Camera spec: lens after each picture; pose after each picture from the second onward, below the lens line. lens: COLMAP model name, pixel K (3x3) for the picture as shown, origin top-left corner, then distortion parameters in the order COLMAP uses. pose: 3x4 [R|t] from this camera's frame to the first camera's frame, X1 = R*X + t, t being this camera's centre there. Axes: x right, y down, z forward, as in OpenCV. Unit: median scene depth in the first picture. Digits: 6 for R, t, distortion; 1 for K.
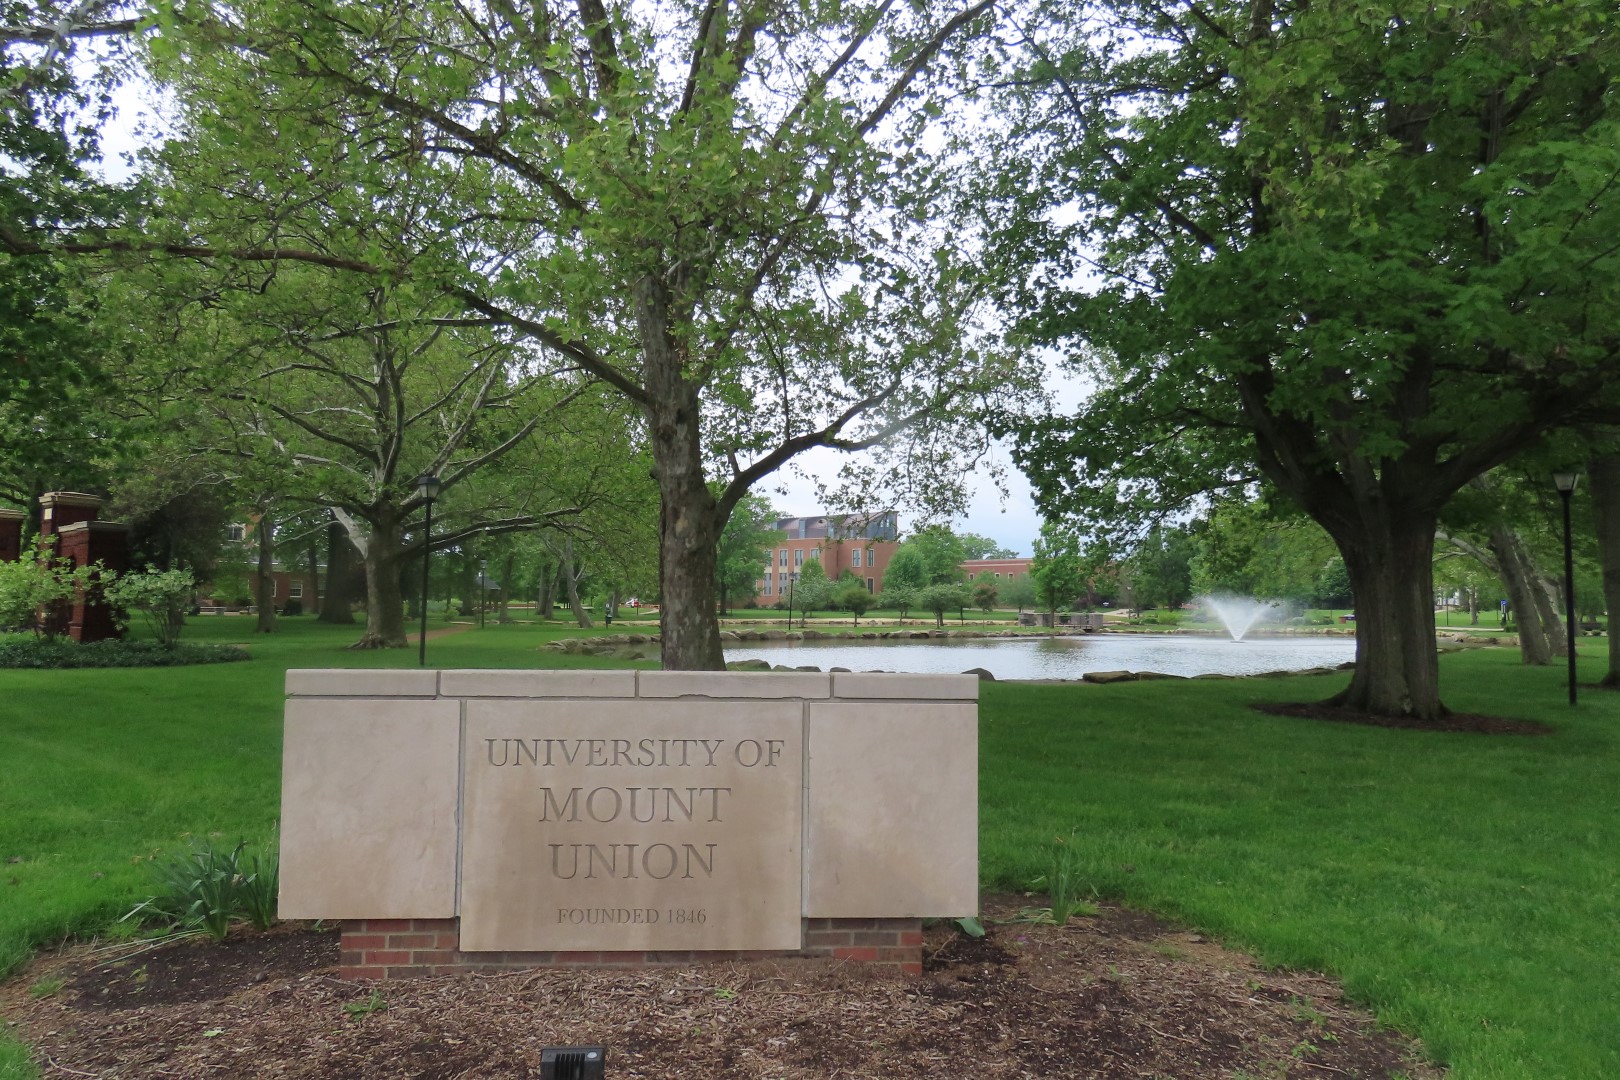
lens RADIAL K [[1069.6, 0, 810.0], [0, 1069.6, 540.0], [0, 0, 1]] dist [0.002597, -0.004406]
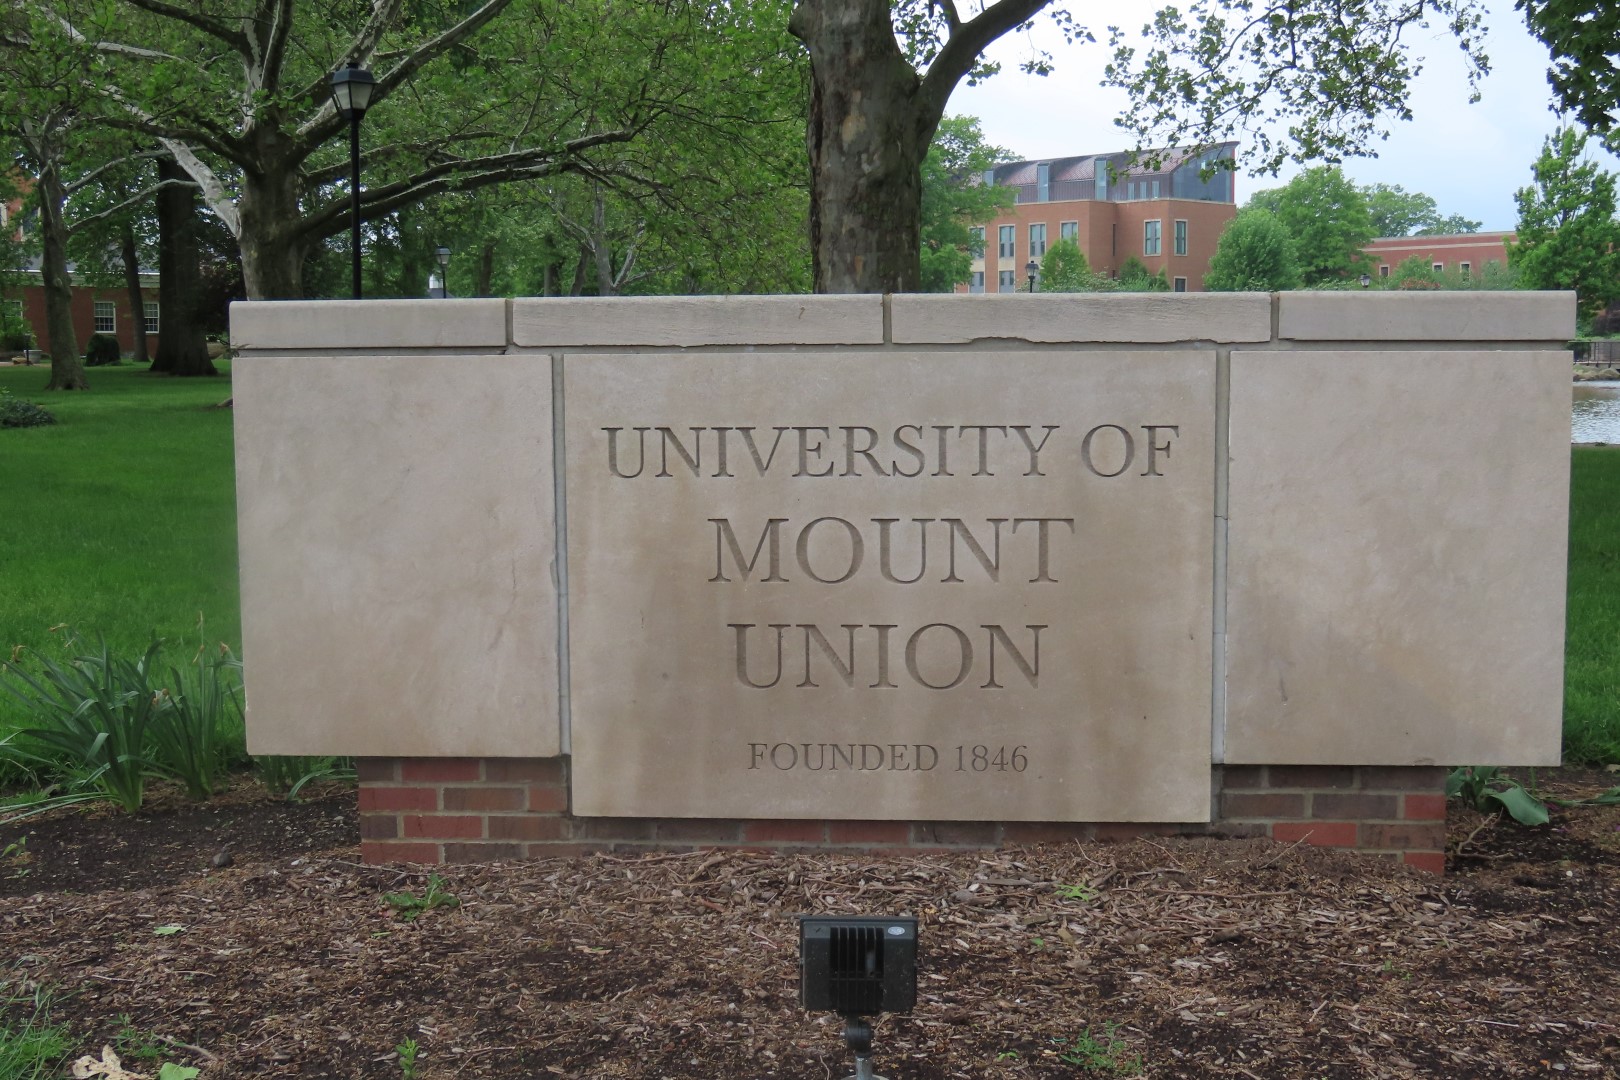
lens RADIAL K [[2071.7, 0, 810.0], [0, 2071.7, 540.0], [0, 0, 1]] dist [-0.021124, -0.018946]
pose [[0.992564, -0.003979, -0.121657, -0.079344], [0.023438, 0.987009, 0.158943, 0.081897], [0.119445, -0.160613, 0.979764, 0.009504]]
